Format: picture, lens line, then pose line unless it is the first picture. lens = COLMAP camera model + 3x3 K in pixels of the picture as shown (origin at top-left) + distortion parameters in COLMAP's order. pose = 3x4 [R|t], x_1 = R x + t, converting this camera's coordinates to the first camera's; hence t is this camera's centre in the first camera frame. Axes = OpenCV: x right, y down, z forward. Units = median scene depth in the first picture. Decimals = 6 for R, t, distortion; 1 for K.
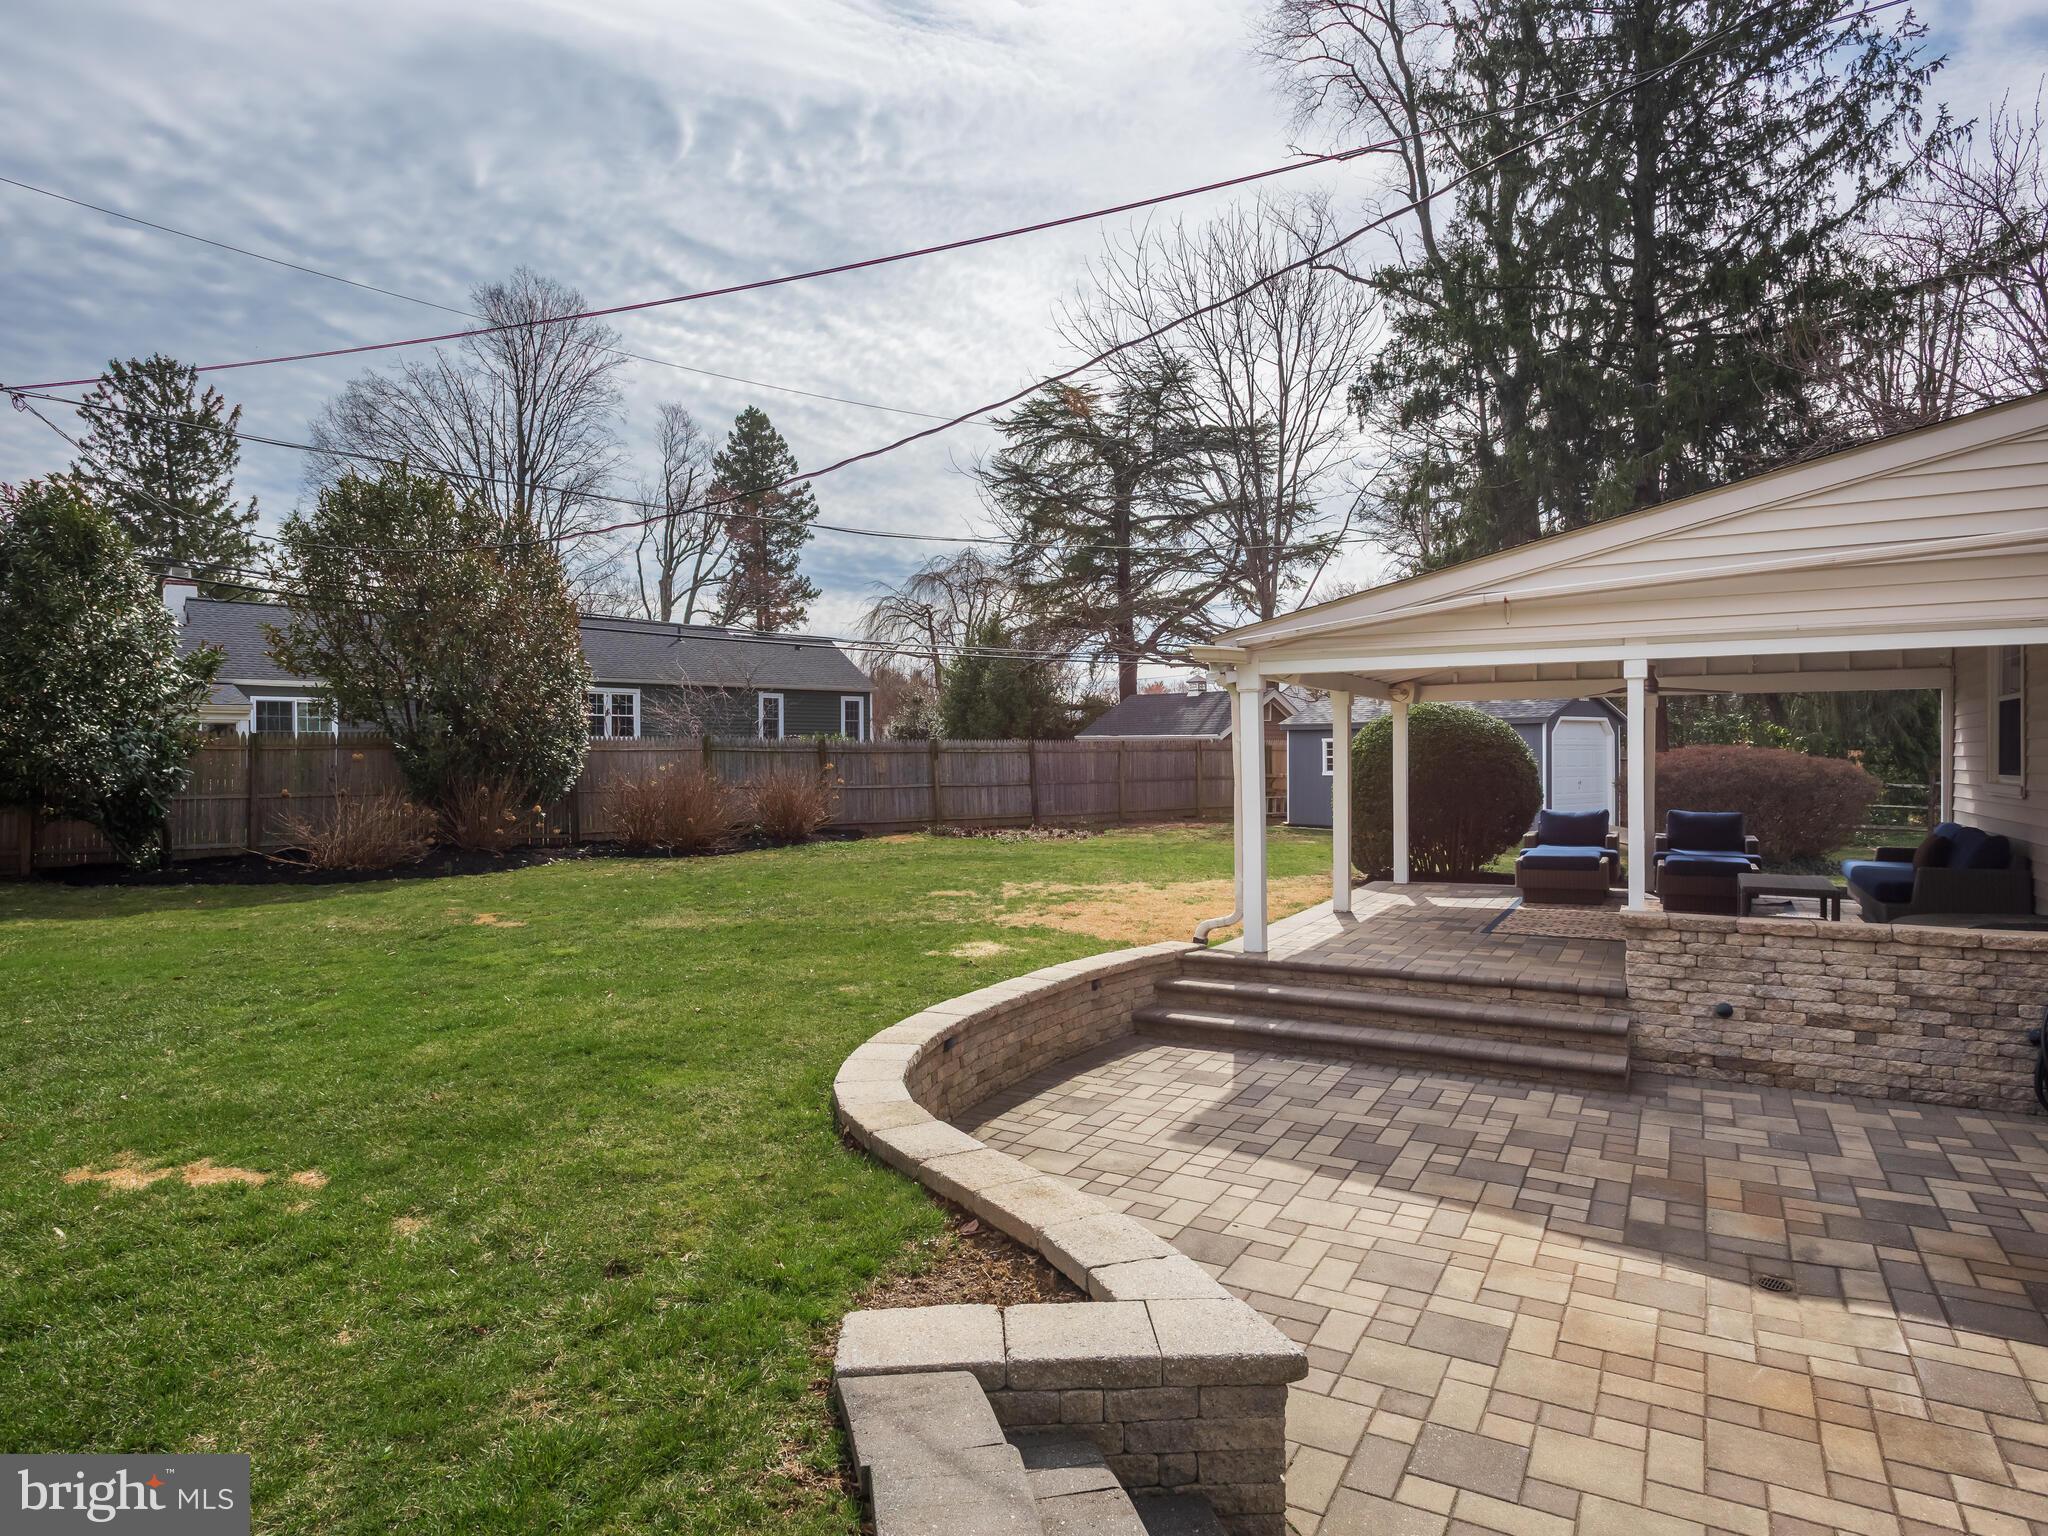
lens RADIAL K [[1245.7, 0, 1009.7], [0, 1245.7, 763.6], [0, 0, 1]] dist [0.013355, 0.004919]
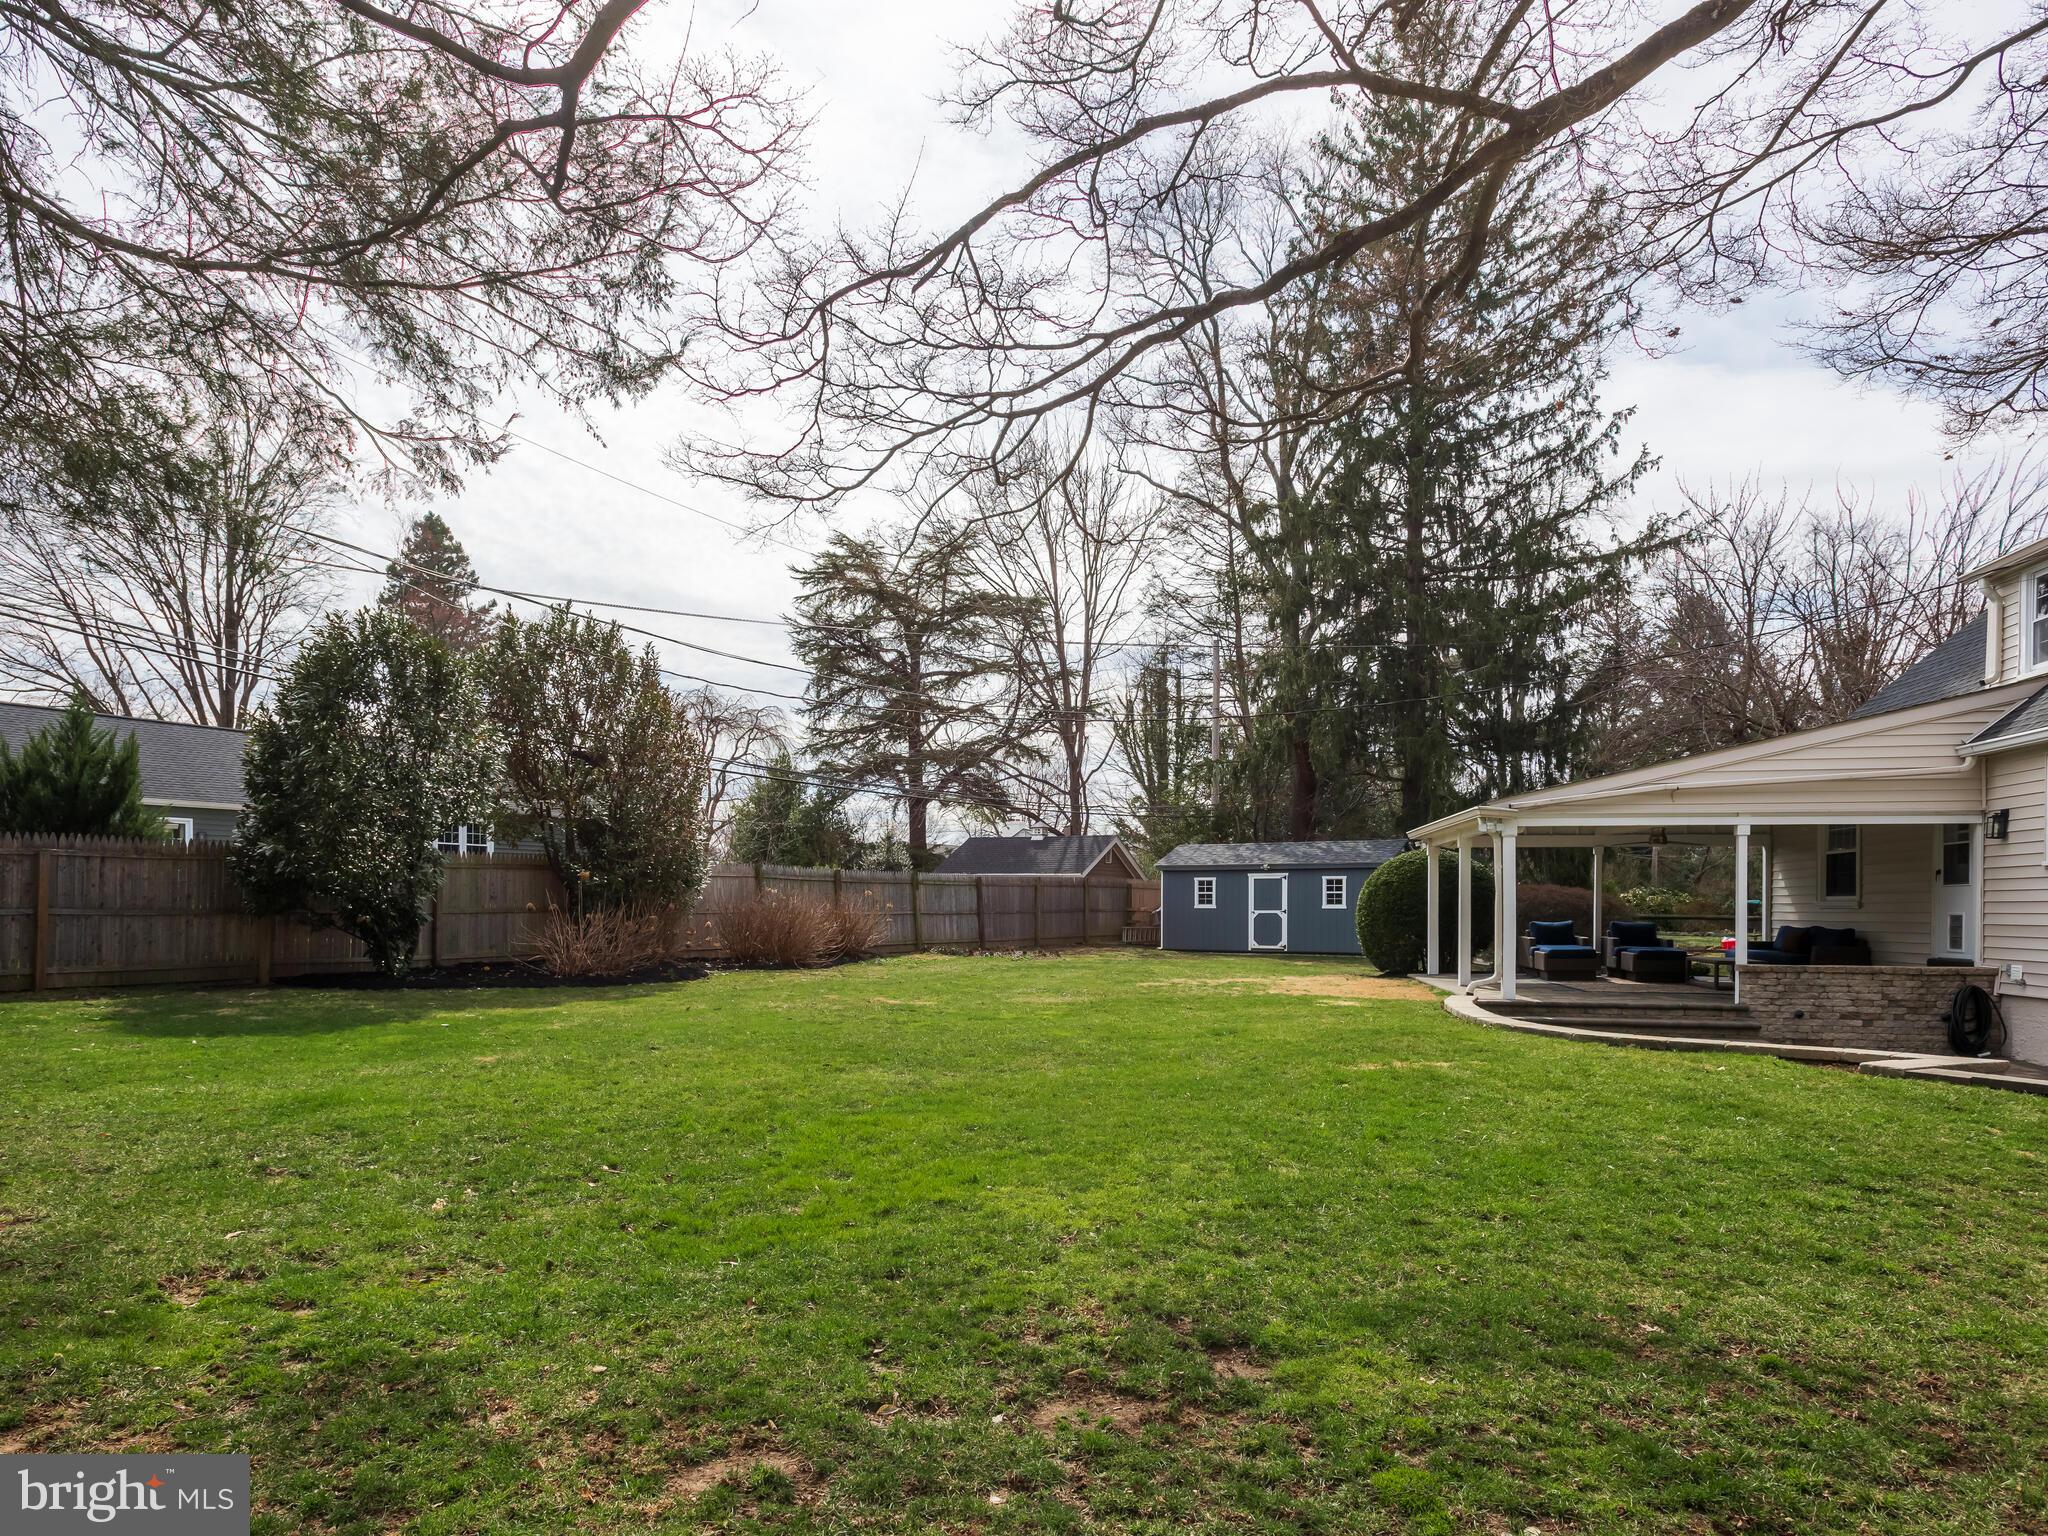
lens RADIAL K [[1245.7, 0, 1058.2], [0, 1245.7, 913.4], [0, 0, 1]] dist [0.013355, 0.004919]
pose [[0.942829, 0.005973, 0.333223, -0.209540], [-0.007330, 0.999969, 0.002815, 0.009676], [-0.333196, -0.005097, 0.942844, -0.074527]]
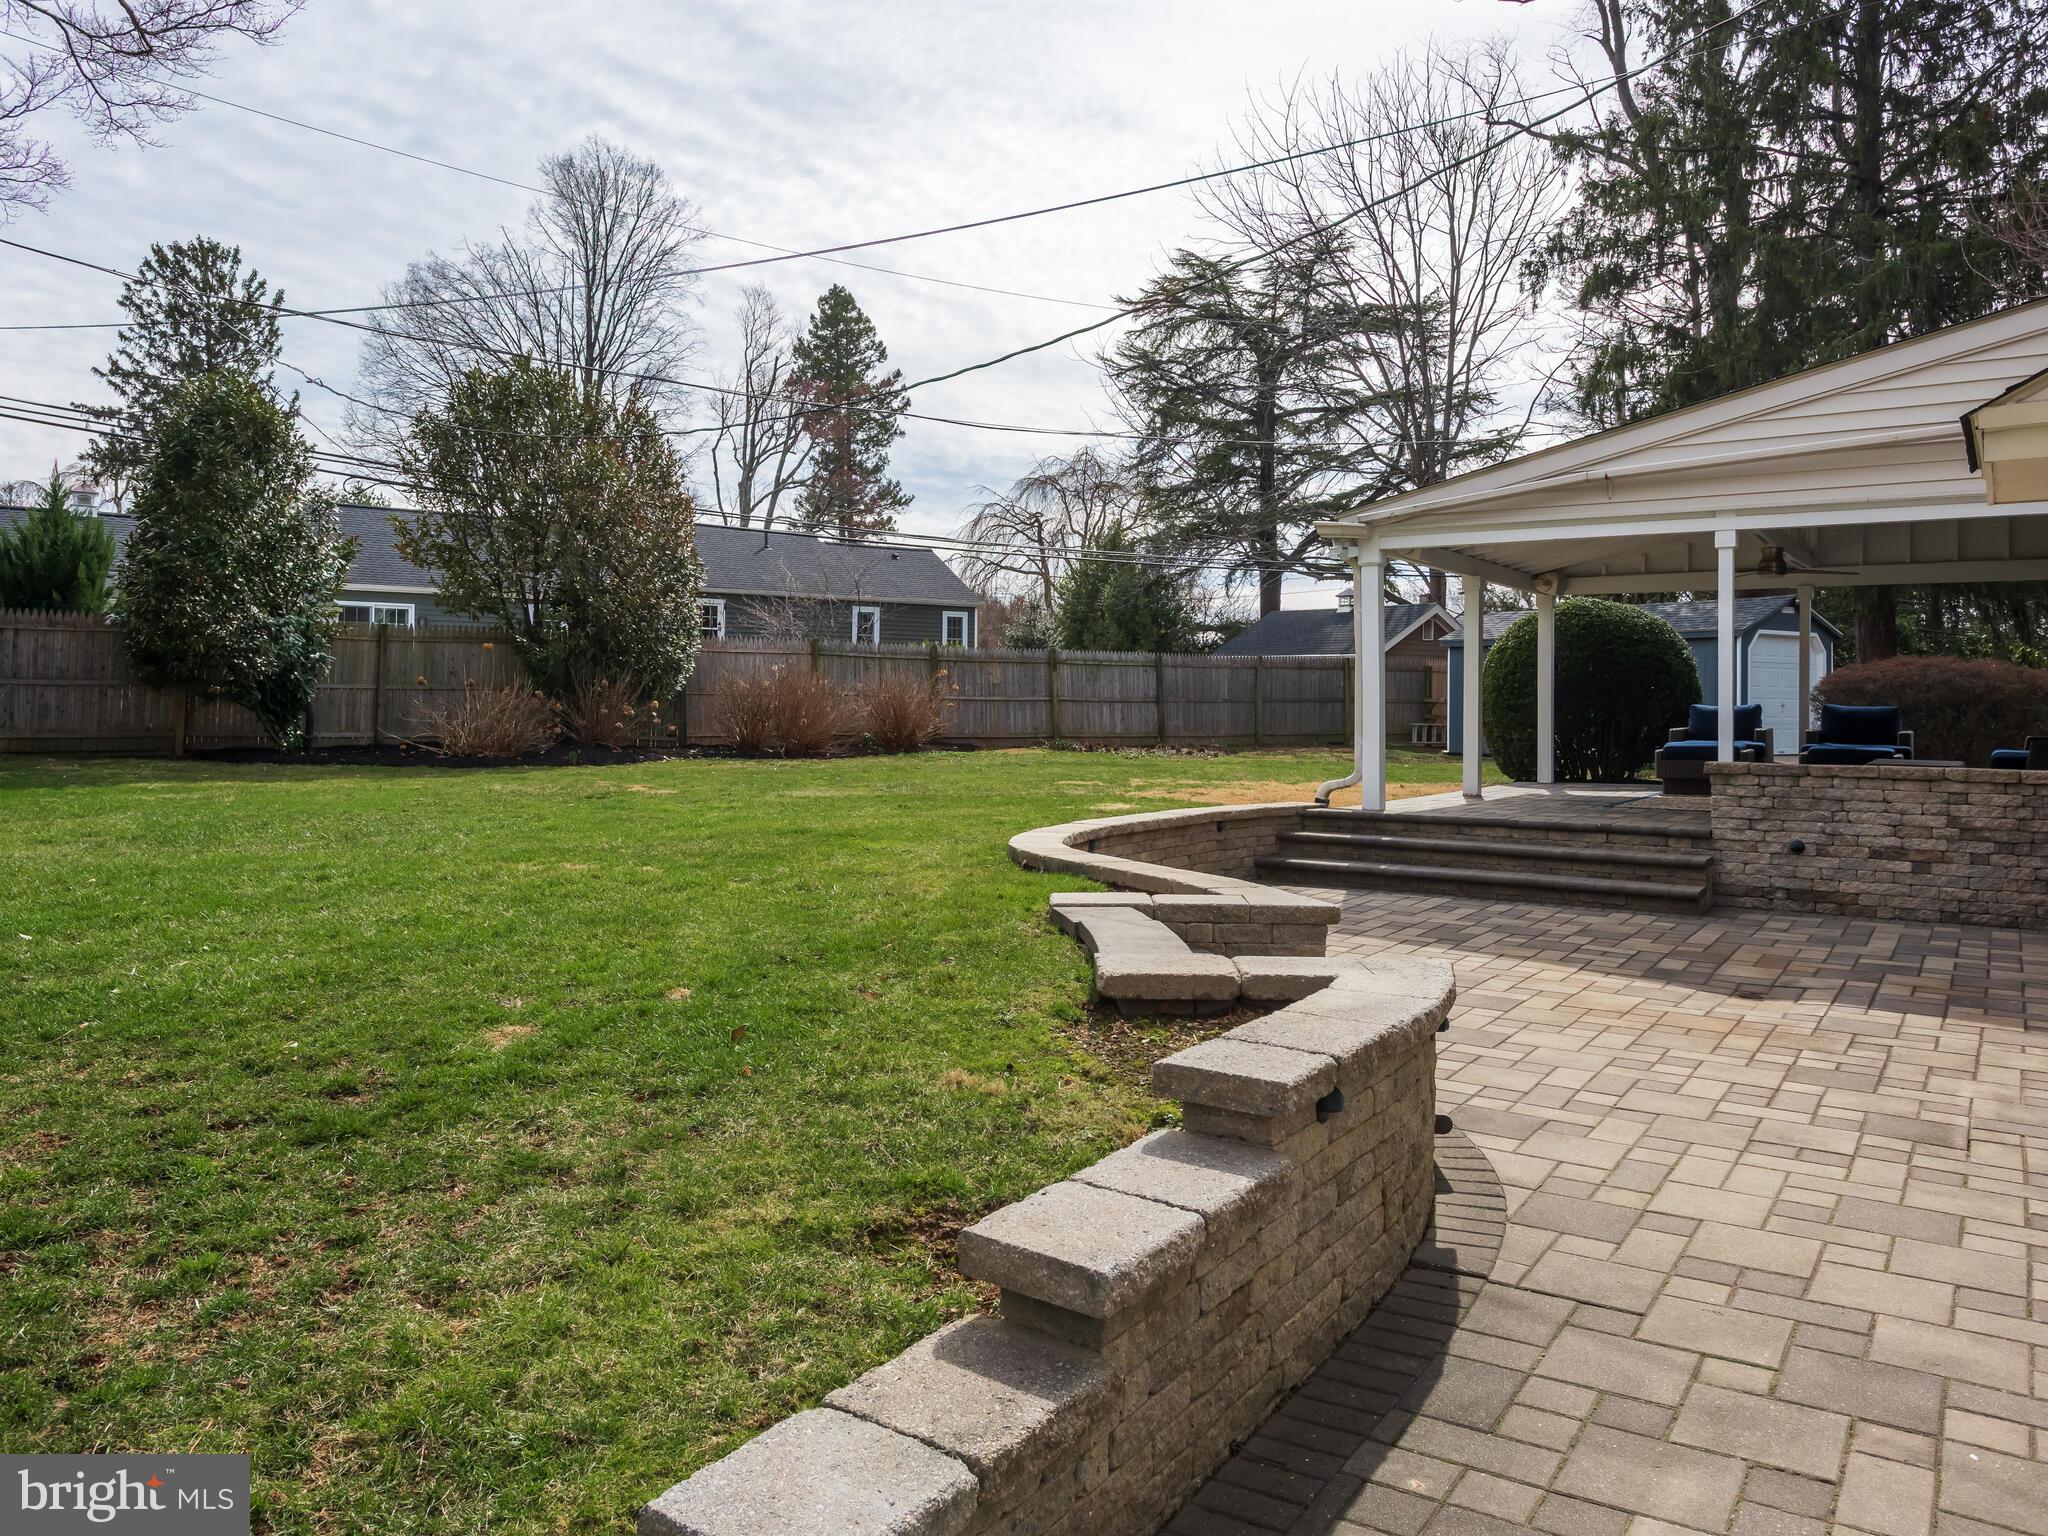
lens RADIAL K [[1501.4, 0, 993.2], [0, 1501.4, 688.9], [0, 0, 1]] dist [0.019628, -0.014904]
pose [[0.995887, 0.013937, -0.089529, -0.002996], [-0.015119, 0.999807, -0.012537, 0.016510], [0.089337, 0.013839, 0.995905, -0.073772]]
